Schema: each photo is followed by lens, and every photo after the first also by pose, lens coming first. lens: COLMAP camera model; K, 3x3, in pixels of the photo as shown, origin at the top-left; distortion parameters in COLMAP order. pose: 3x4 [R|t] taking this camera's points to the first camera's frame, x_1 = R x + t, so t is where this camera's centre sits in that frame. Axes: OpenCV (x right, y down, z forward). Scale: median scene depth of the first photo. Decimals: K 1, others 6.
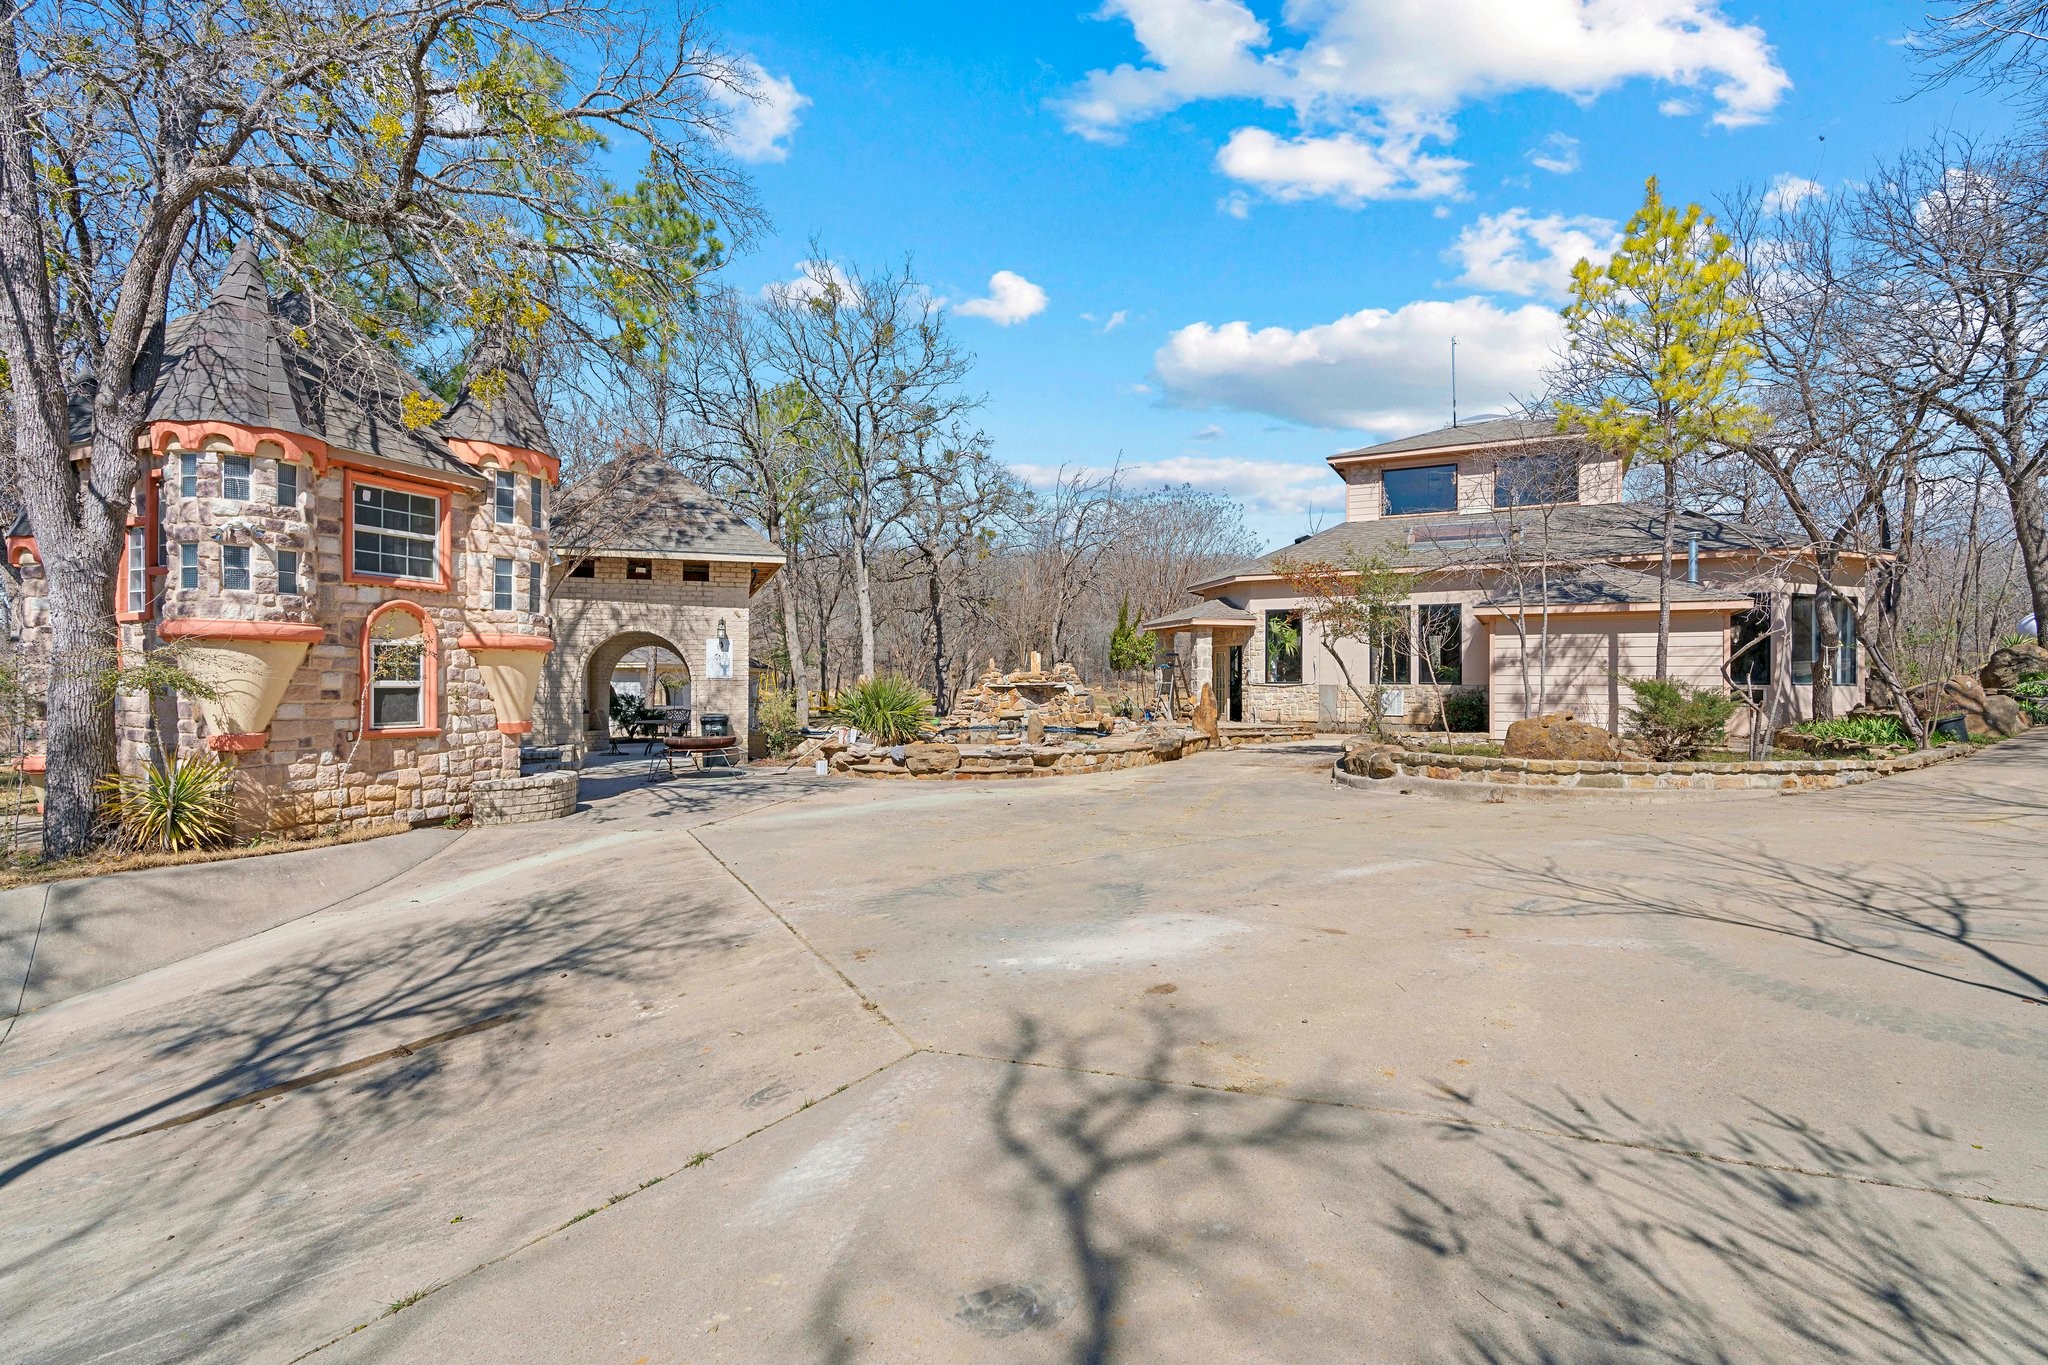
lens RADIAL K [[940.8, 0, 1040.3], [0, 940.8, 684.4], [0, 0, 1]] dist [-0.014268, 0.007035]
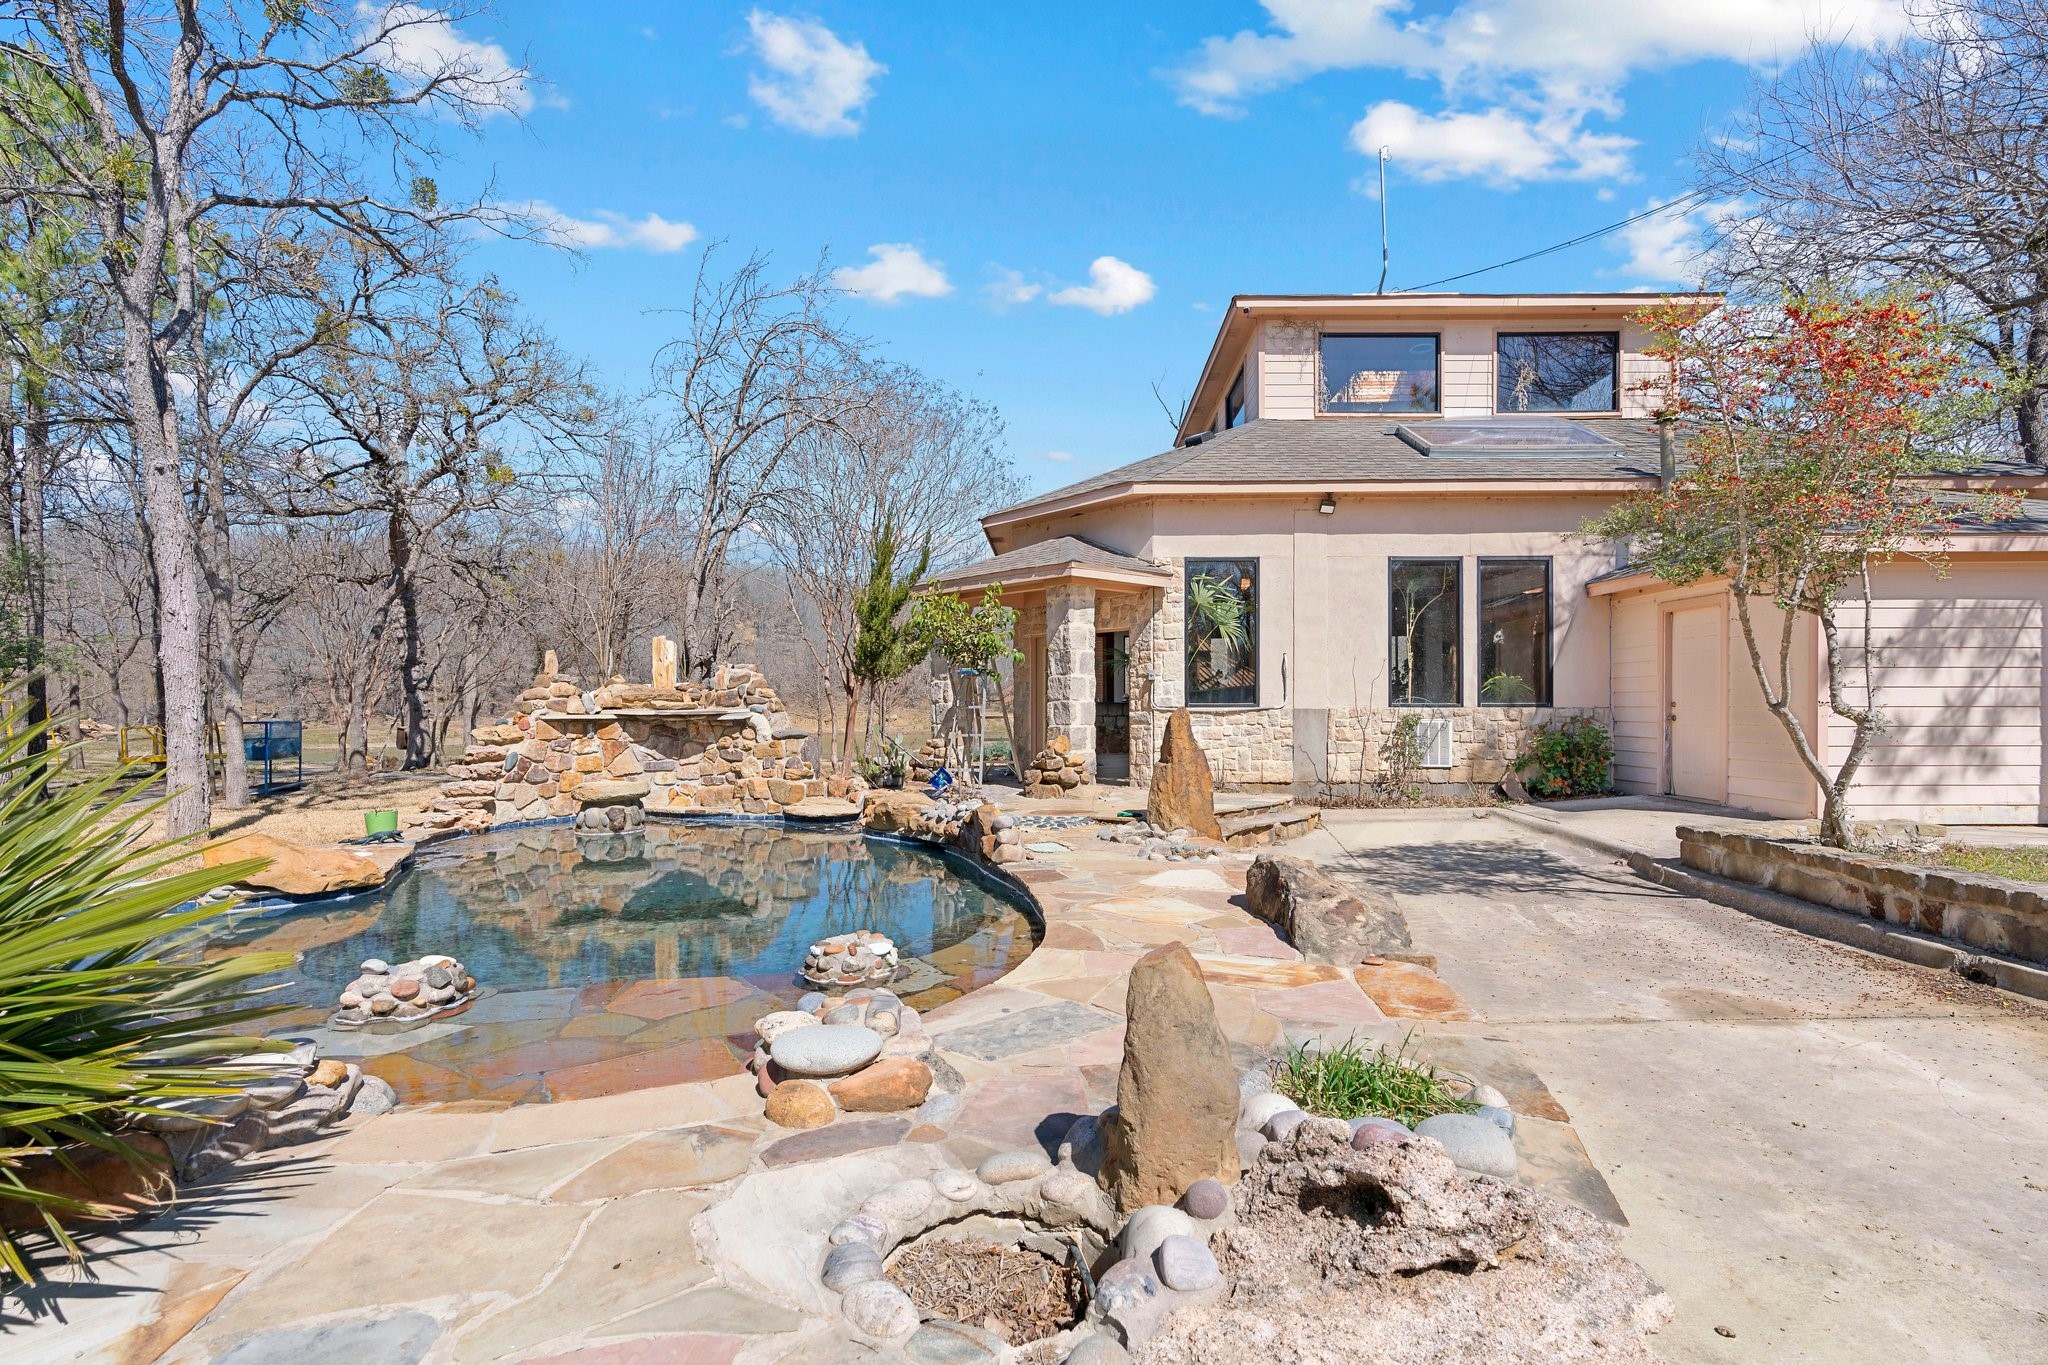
lens RADIAL K [[946.5, 0, 1024.5], [0, 946.5, 708.5], [0, 0, 1]] dist [-0.003163, -0.000141]
pose [[0.895141, -0.008044, 0.445710, -0.053219], [0.007151, 0.999968, 0.003685, -0.002494], [-0.445725, -0.000111, 0.895170, 0.564376]]
